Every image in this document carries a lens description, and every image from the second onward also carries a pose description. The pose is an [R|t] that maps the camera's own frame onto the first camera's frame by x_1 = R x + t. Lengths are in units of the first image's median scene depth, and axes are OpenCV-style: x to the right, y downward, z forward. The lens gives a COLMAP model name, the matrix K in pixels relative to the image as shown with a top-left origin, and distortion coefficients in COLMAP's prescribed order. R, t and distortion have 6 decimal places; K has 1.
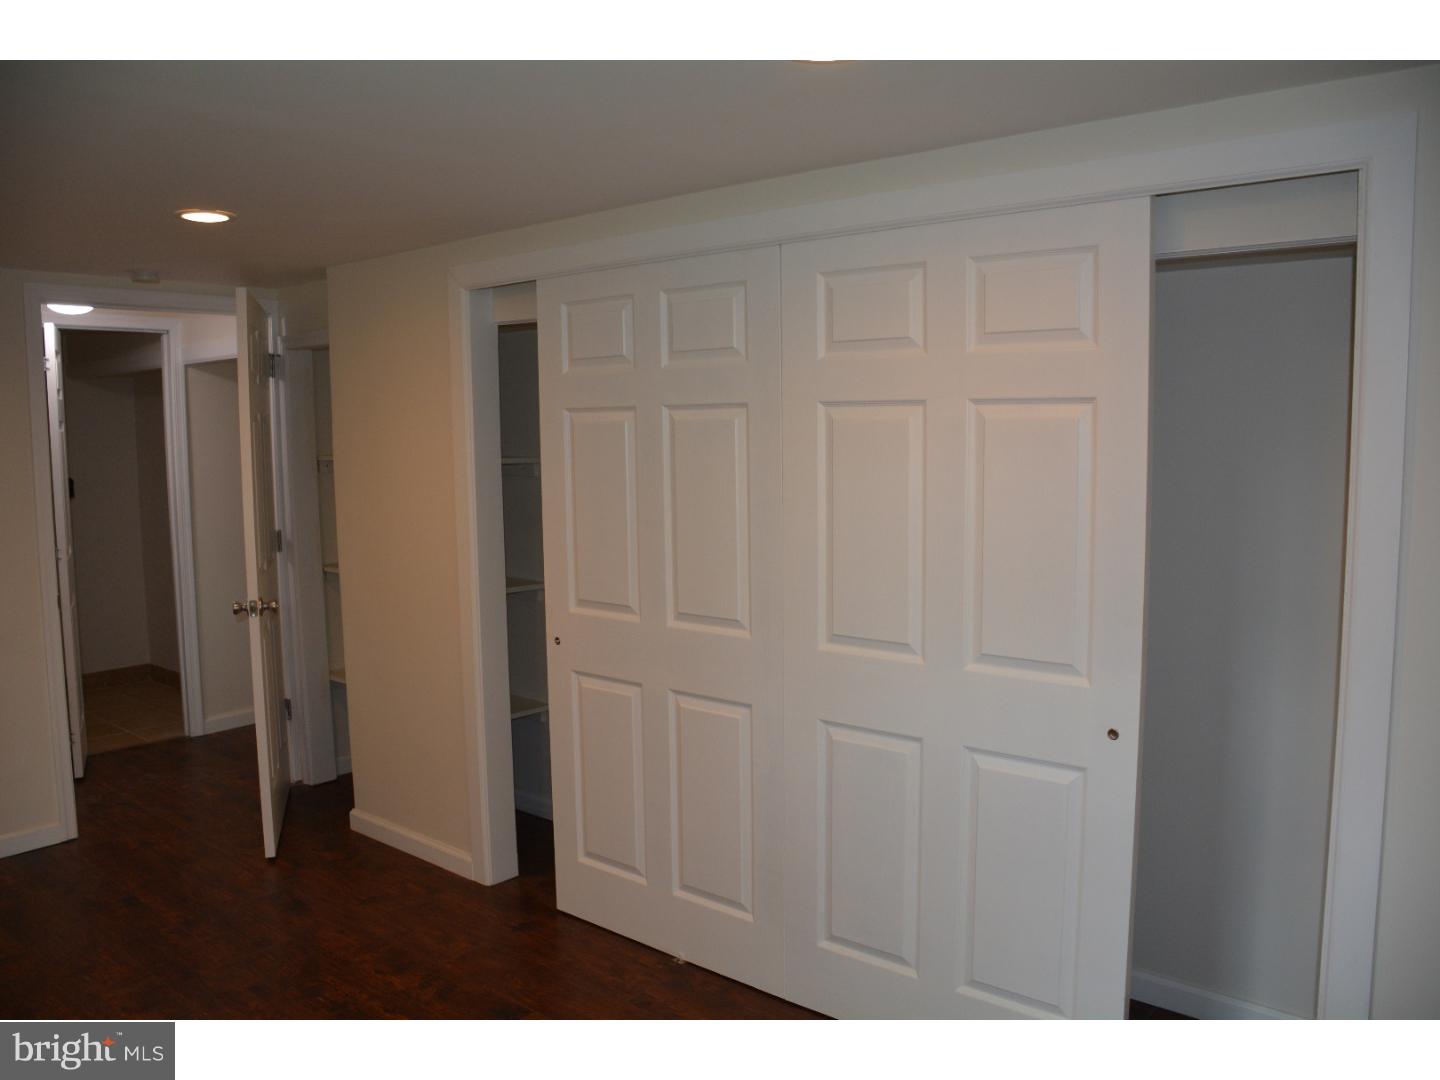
lens RADIAL K [[1166.3, 0, 720.0], [0, 1166.3, 540.0], [0, 0, 1]] dist [-0.111596, 0.088852]
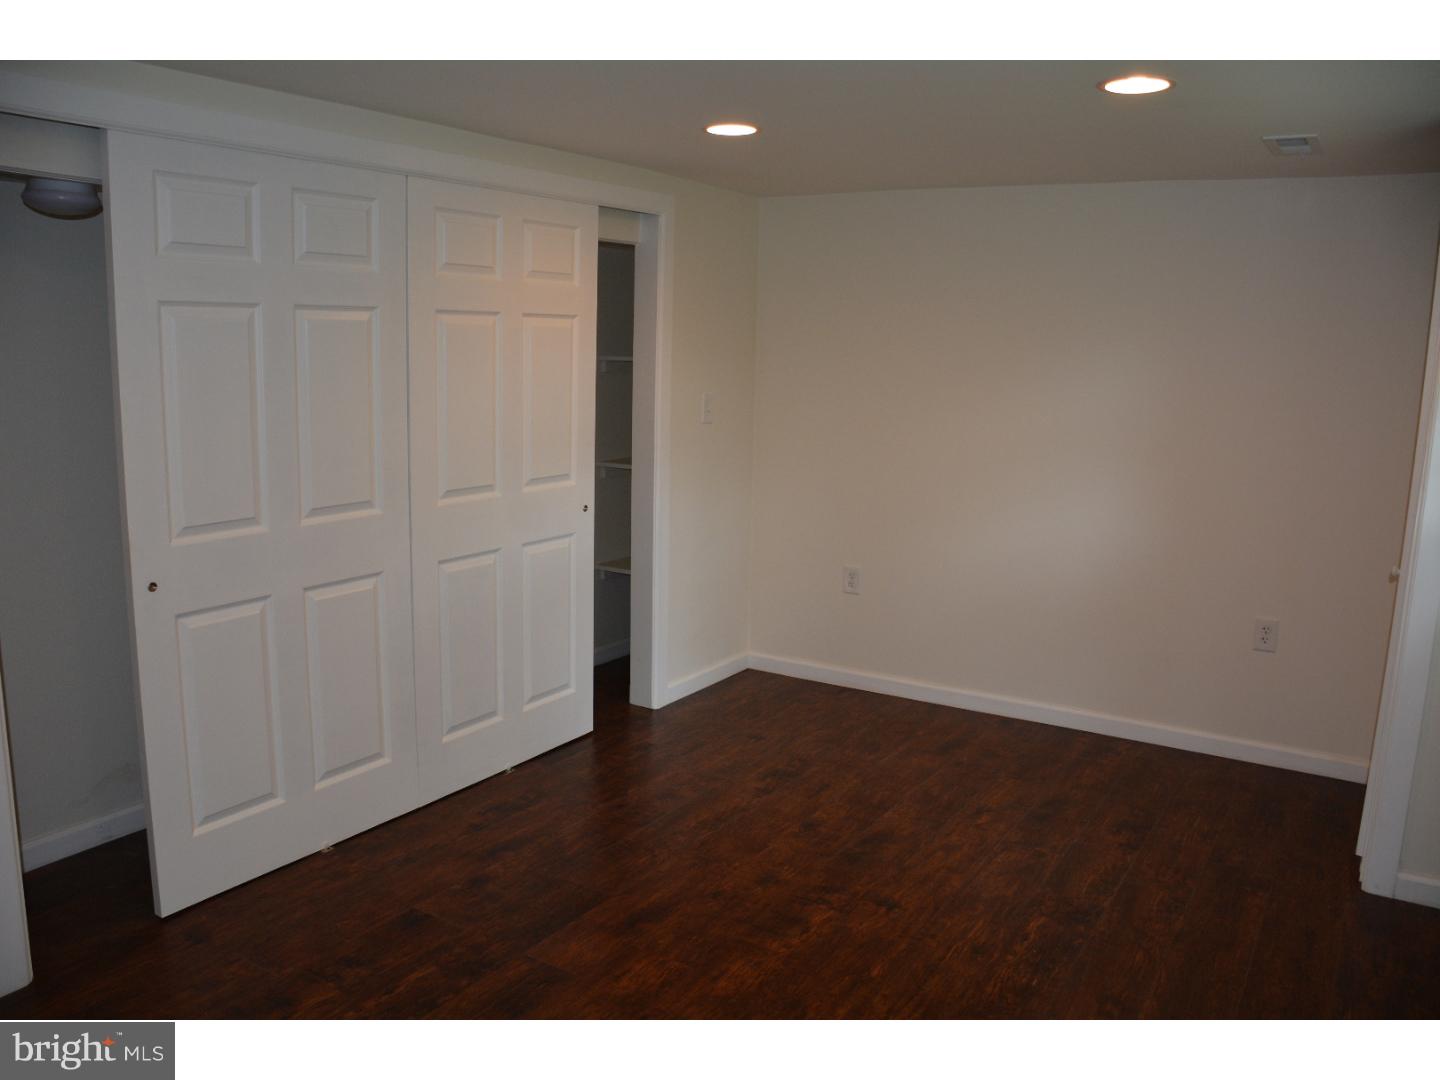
lens RADIAL K [[1166.3, 0, 720.0], [0, 1166.3, 540.0], [0, 0, 1]] dist [-0.111596, 0.088852]
pose [[-0.156107, -0.153455, 0.975747, -1.286324], [0.088505, 0.981711, 0.168552, -0.058875], [-0.983767, 0.112671, -0.139671, 0.941739]]
